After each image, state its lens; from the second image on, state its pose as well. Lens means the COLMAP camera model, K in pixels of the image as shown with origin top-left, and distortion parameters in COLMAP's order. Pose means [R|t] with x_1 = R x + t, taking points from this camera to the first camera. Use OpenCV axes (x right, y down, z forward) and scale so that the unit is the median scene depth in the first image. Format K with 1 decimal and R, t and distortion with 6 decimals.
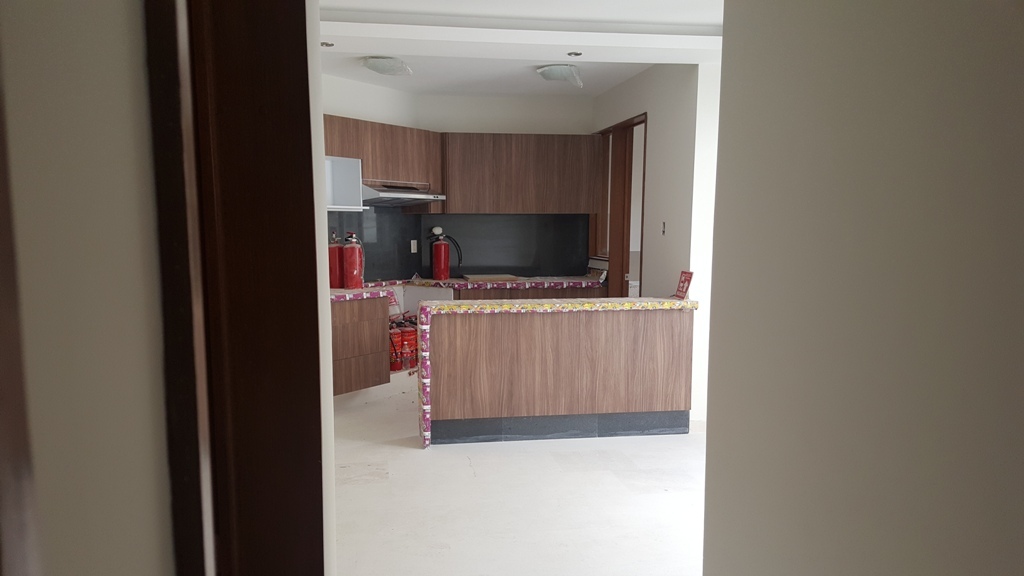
lens RADIAL K [[761.4, 0, 491.9], [0, 761.4, 317.1], [0, 0, 1]] dist [0.218358, -0.321258]
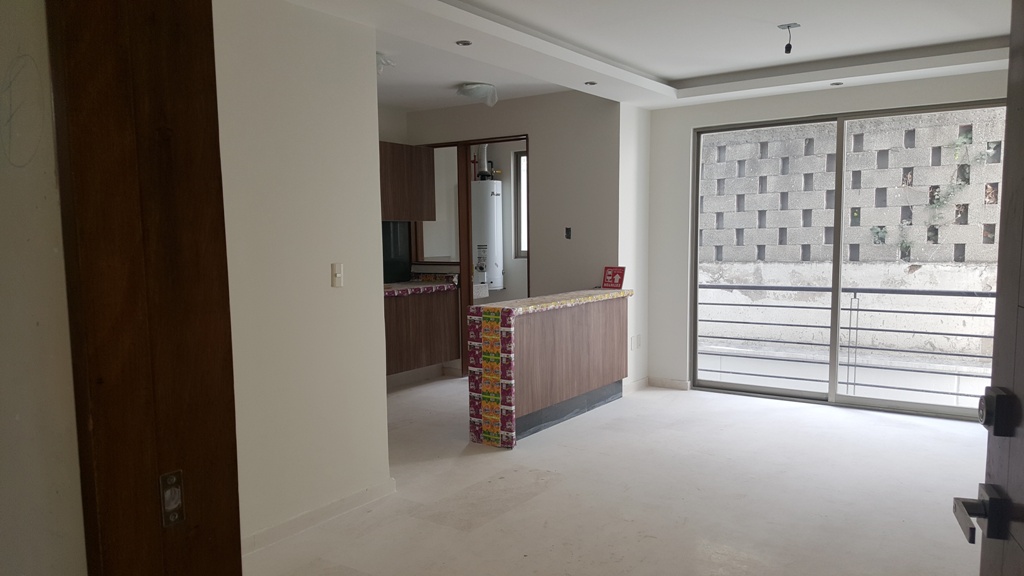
lens RADIAL K [[761.4, 0, 491.9], [0, 761.4, 317.1], [0, 0, 1]] dist [0.218358, -0.321258]
pose [[0.699329, -0.087820, 0.709384, -0.761593], [0.098796, 0.994774, 0.025754, -0.029650], [-0.707939, 0.052074, 0.704351, 0.272287]]
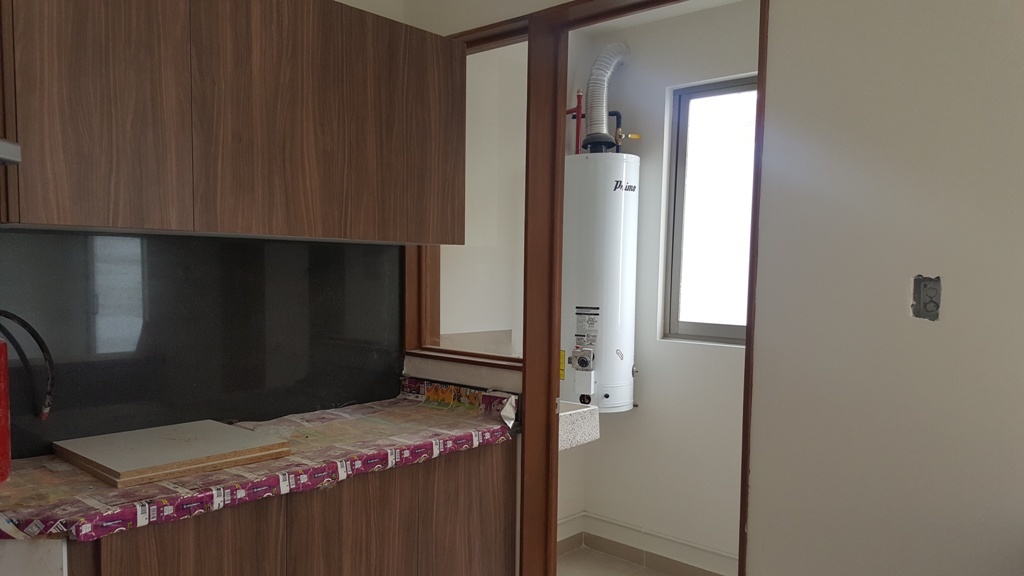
lens RADIAL K [[761.4, 0, 491.9], [0, 761.4, 317.1], [0, 0, 1]] dist [0.218358, -0.321258]
pose [[0.786007, -0.029002, 0.617537, -0.121901], [0.058878, 0.997870, -0.028076, -0.115872], [-0.615407, 0.058427, 0.786041, 0.916235]]
